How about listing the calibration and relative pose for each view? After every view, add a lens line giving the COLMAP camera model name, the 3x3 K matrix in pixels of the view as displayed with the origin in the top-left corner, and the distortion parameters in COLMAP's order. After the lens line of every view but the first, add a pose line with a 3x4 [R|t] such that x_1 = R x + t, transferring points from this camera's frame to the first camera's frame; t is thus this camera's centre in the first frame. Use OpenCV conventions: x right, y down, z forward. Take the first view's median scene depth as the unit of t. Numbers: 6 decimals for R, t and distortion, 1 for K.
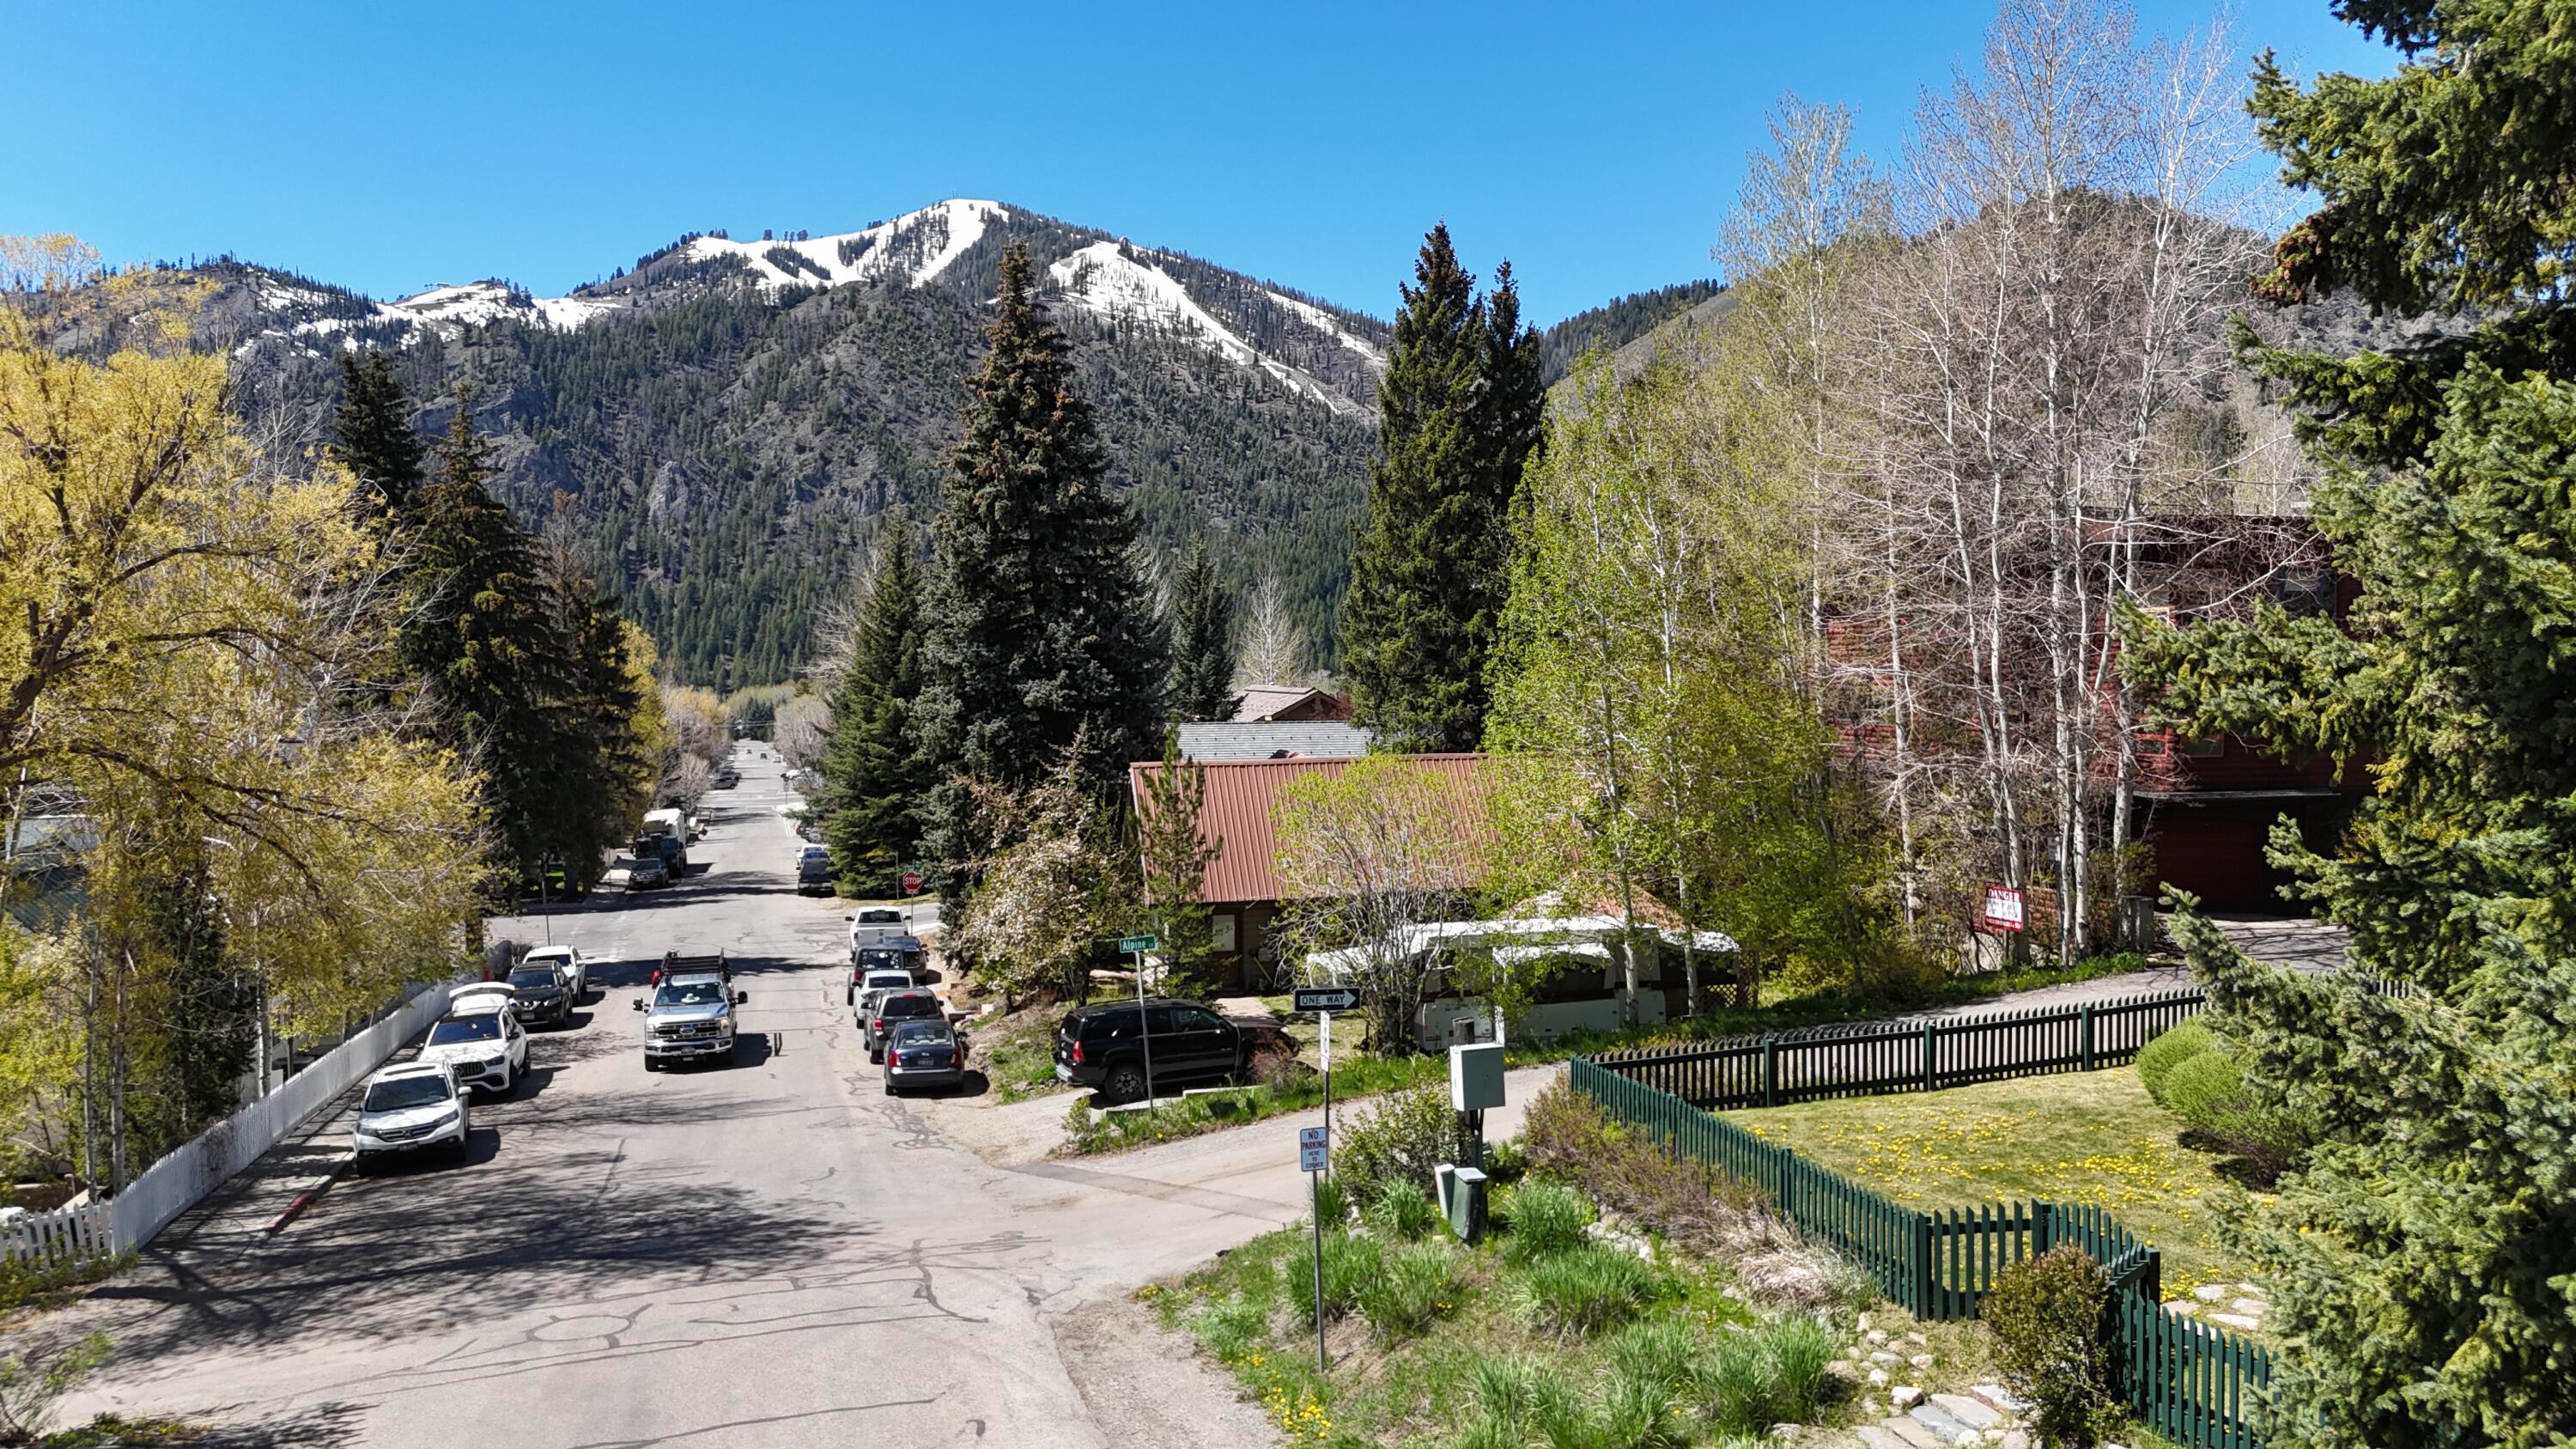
lens RADIAL K [[1892.4, 0, 1290.9], [0, 1892.4, 718.7], [0, 0, 1]] dist [0.087816, -0.088900]
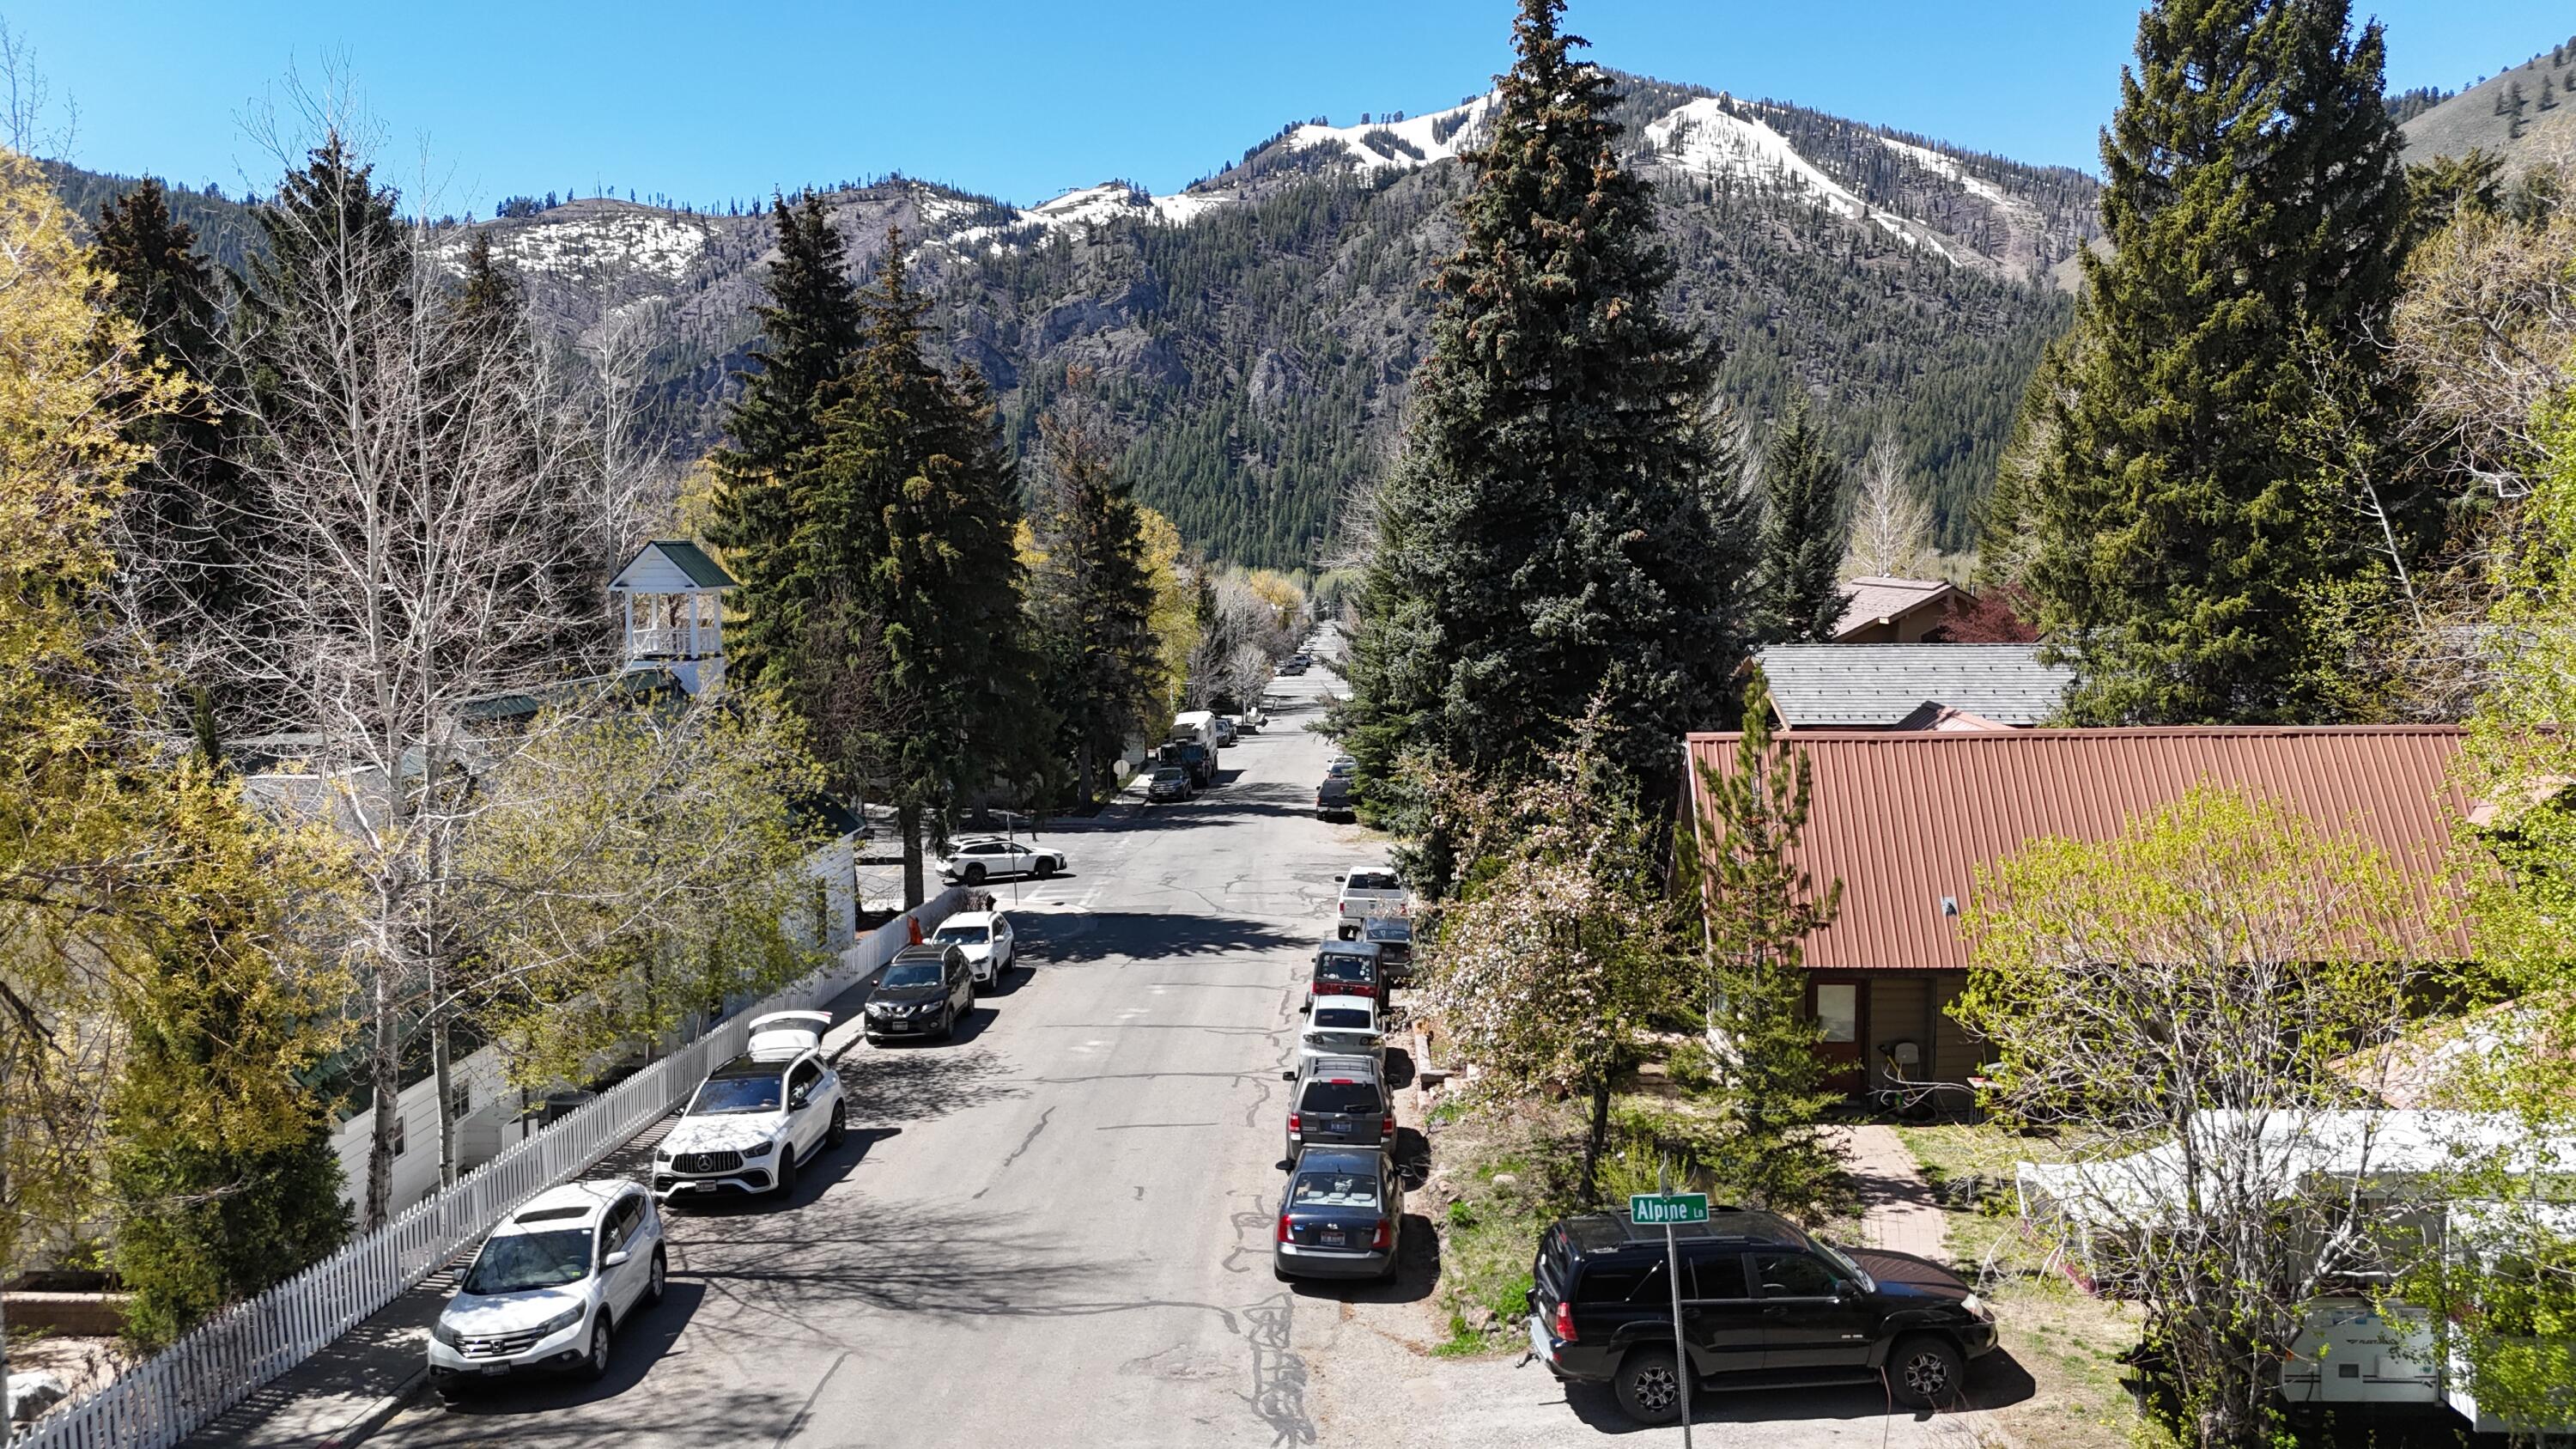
lens RADIAL K [[1892.4, 0, 1290.8], [0, 1892.4, 722.7], [0, 0, 1]] dist [0.087816, -0.088900]
pose [[0.953883, 0.026310, -0.299023, -0.015467], [-0.006664, 0.997762, 0.066531, -0.015812], [0.300104, -0.061470, 0.951924, 0.255068]]
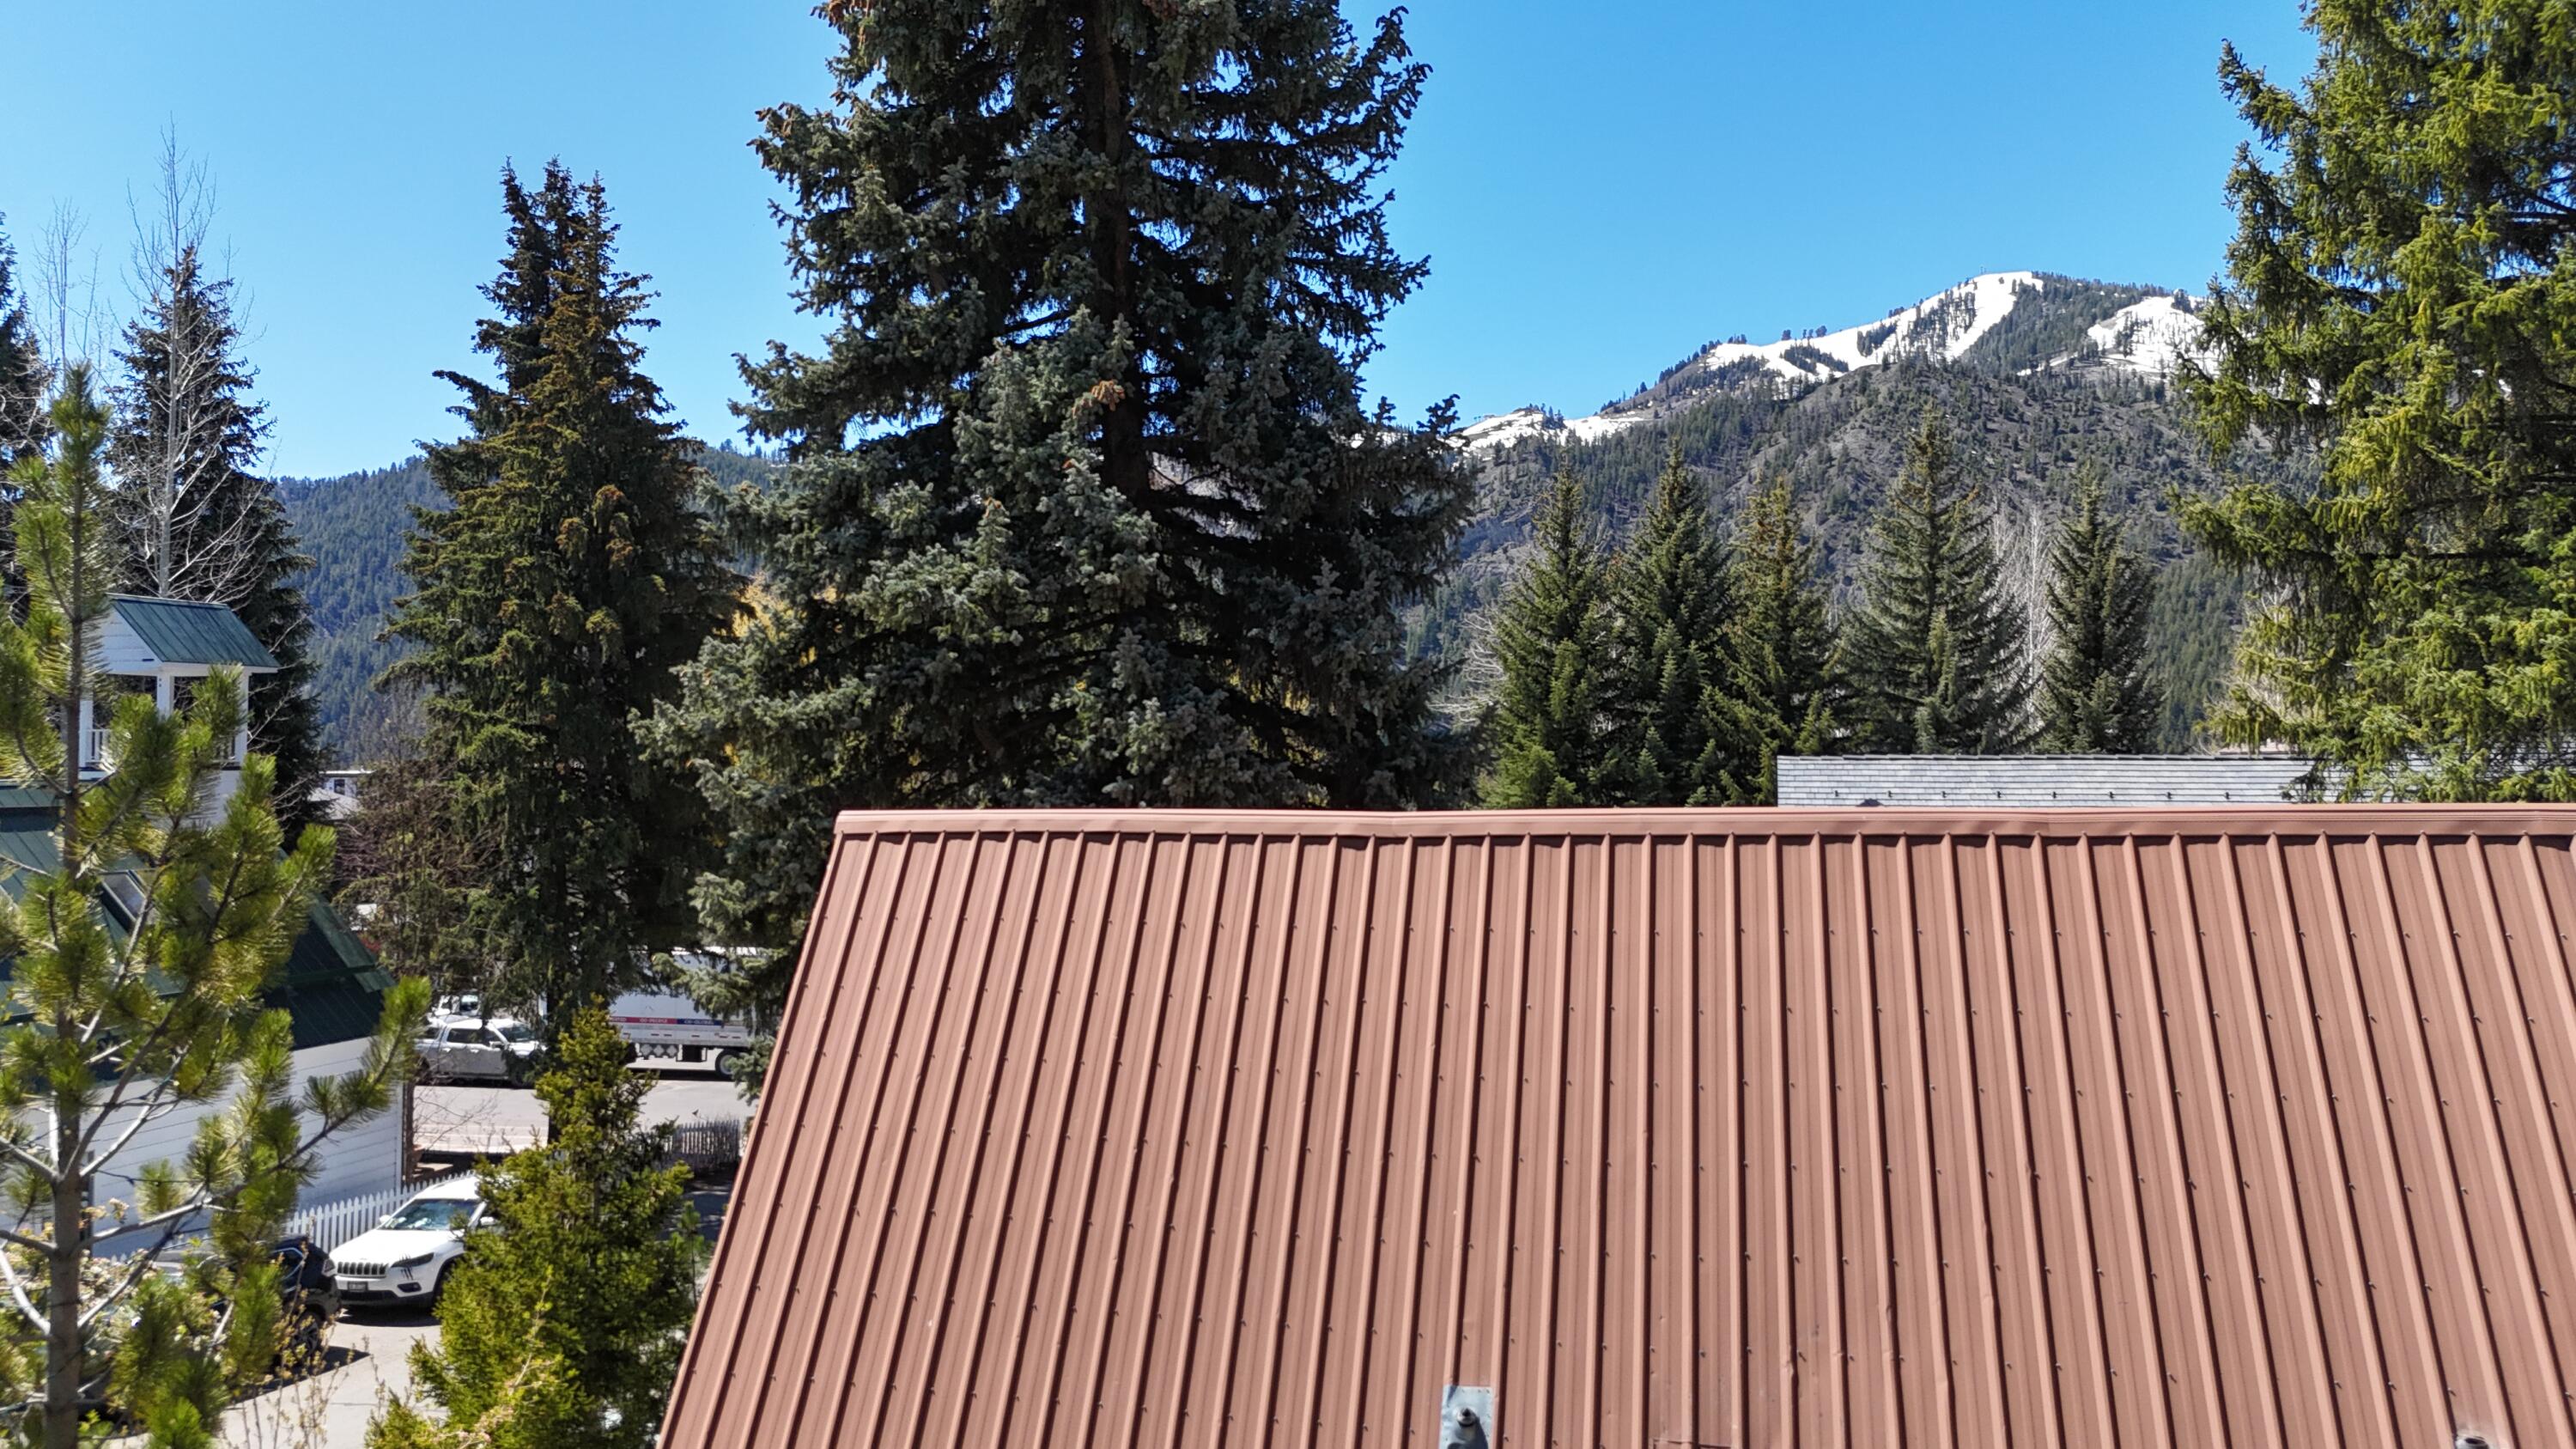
lens RADIAL K [[1892.4, 0, 1307.8], [0, 1892.4, 731.7], [0, 0, 1]] dist [0.087816, -0.088900]
pose [[0.870052, -0.007713, -0.492900, 0.049791], [-0.014305, 0.999061, -0.040884, 0.015750], [0.492753, 0.042622, 0.869125, 0.607313]]
